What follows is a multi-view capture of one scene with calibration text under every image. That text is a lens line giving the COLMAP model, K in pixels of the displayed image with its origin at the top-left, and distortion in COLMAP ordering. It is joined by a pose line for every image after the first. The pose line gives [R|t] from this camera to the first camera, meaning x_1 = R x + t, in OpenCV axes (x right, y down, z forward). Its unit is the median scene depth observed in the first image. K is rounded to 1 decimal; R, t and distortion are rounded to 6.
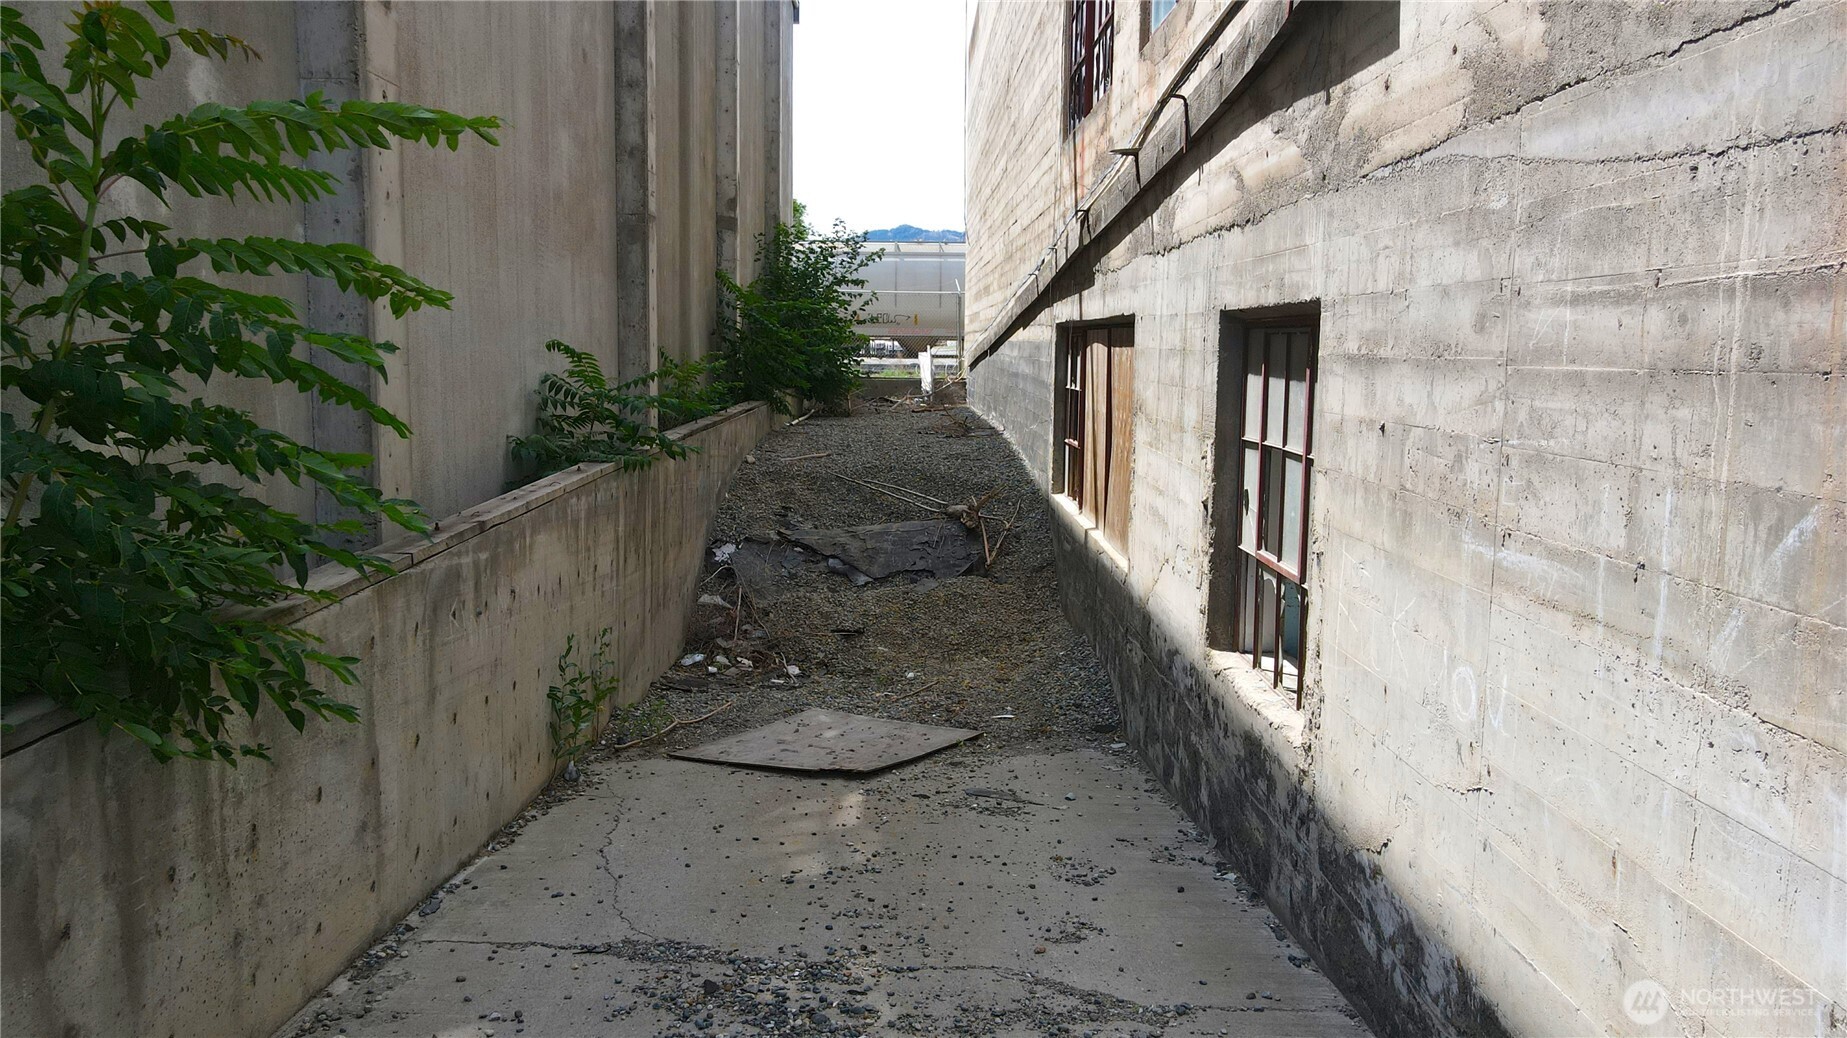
lens RADIAL K [[1364.4, 0, 917.8], [0, 1364.4, 512.2], [0, 0, 1]] dist [-0.007154, 0.041423]
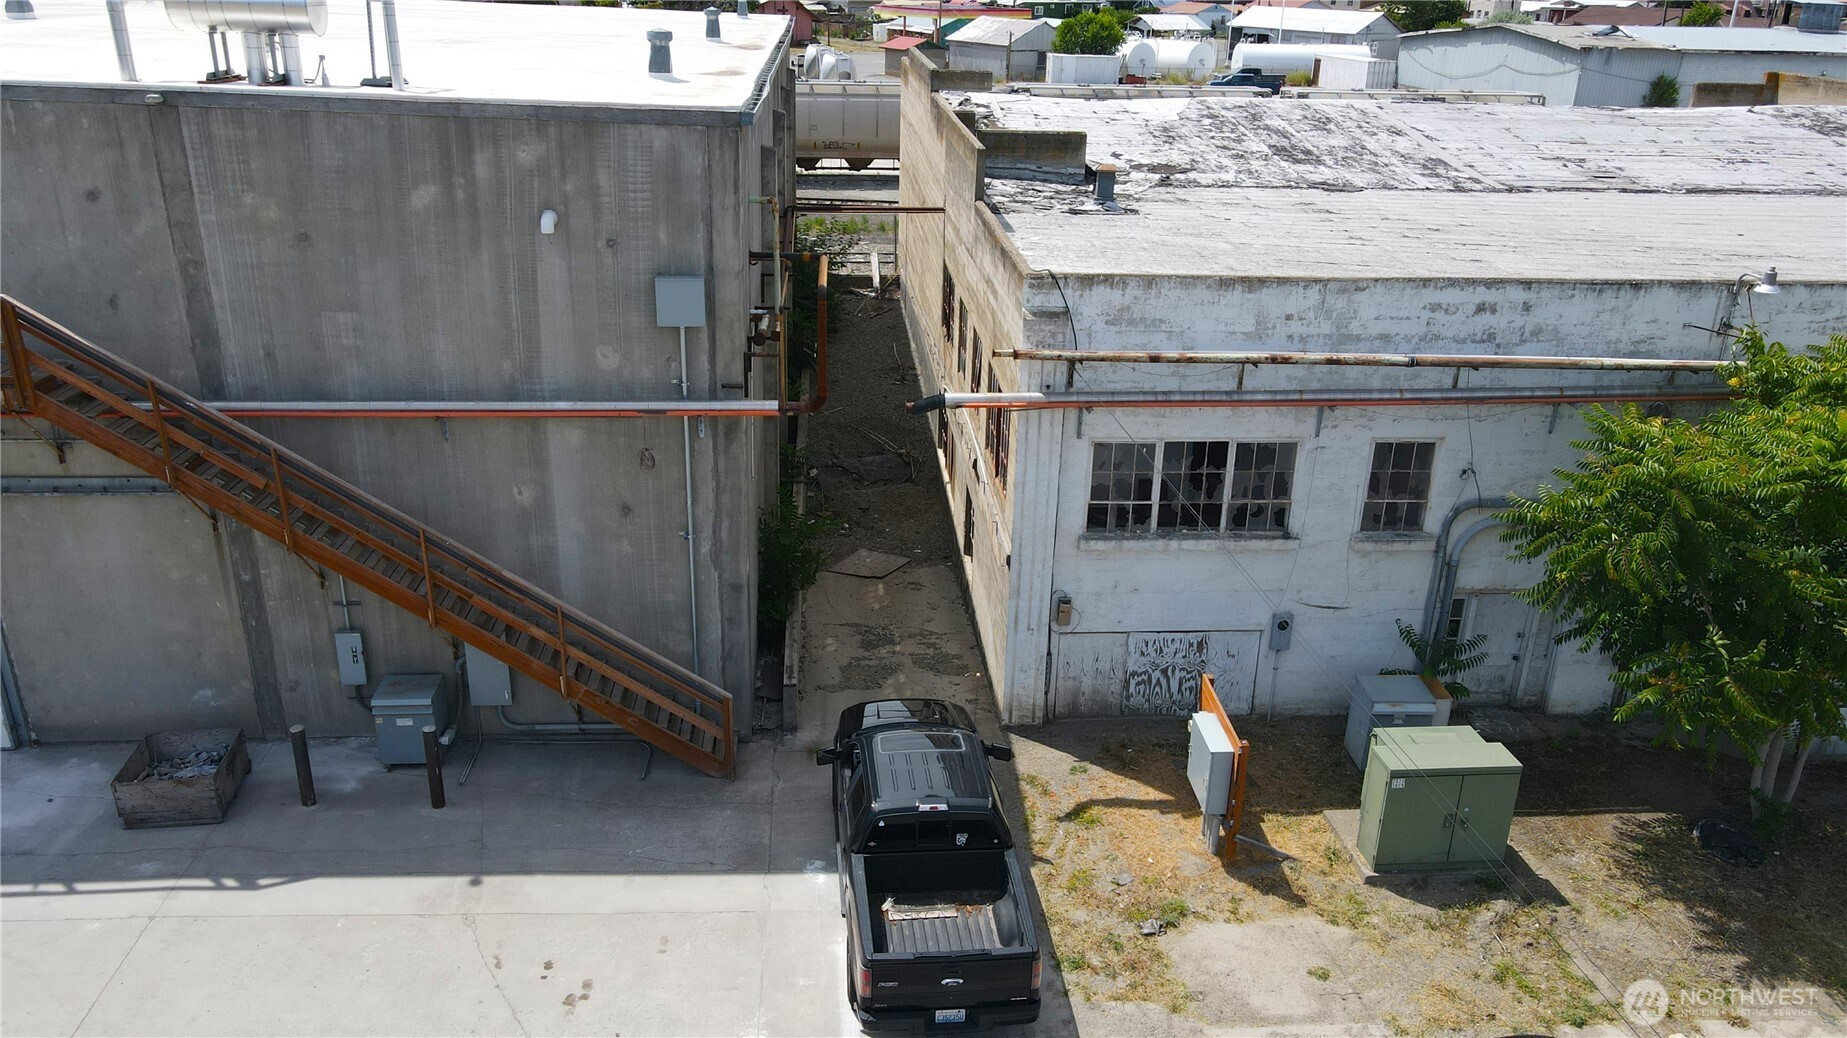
lens RADIAL K [[1364.4, 0, 917.8], [0, 1364.4, 512.2], [0, 0, 1]] dist [-0.007154, 0.041423]
pose [[0.998447, -0.010558, 0.054708, -0.088219], [-0.003837, 0.966526, 0.256539, -0.593831], [-0.055585, -0.256351, 0.964984, -1.633453]]
